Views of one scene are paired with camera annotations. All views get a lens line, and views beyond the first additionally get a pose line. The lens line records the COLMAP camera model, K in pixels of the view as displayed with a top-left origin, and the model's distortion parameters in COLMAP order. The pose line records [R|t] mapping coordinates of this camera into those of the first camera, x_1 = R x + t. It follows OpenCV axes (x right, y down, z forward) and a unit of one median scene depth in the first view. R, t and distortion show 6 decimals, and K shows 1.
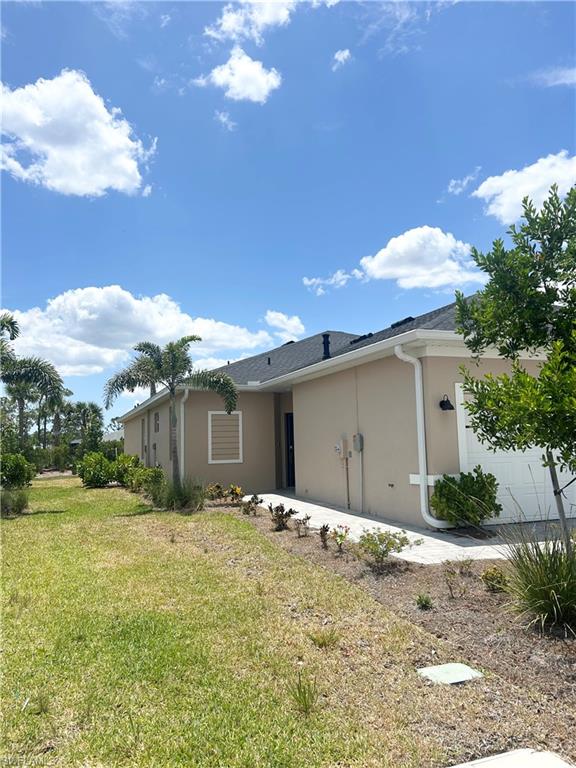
lens RADIAL K [[566.9, 0, 288.0], [0, 566.9, 384.0], [0, 0, 1]] dist [0.005941, 0.000812]
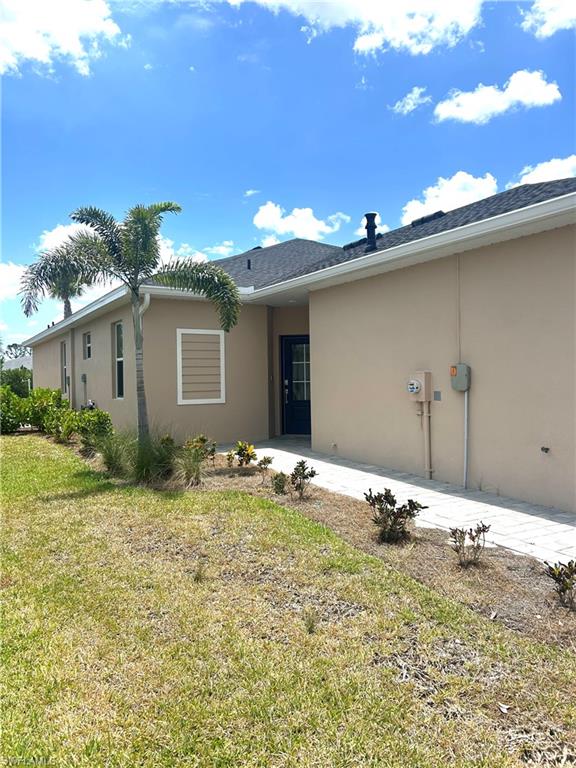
lens RADIAL K [[566.9, 0, 288.0], [0, 566.9, 384.0], [0, 0, 1]] dist [0.005941, 0.000812]
pose [[0.987305, 0.006702, 0.158695, -0.126576], [-0.025787, 0.992618, 0.118509, 0.032201], [-0.156729, -0.121097, 0.980190, 0.325237]]
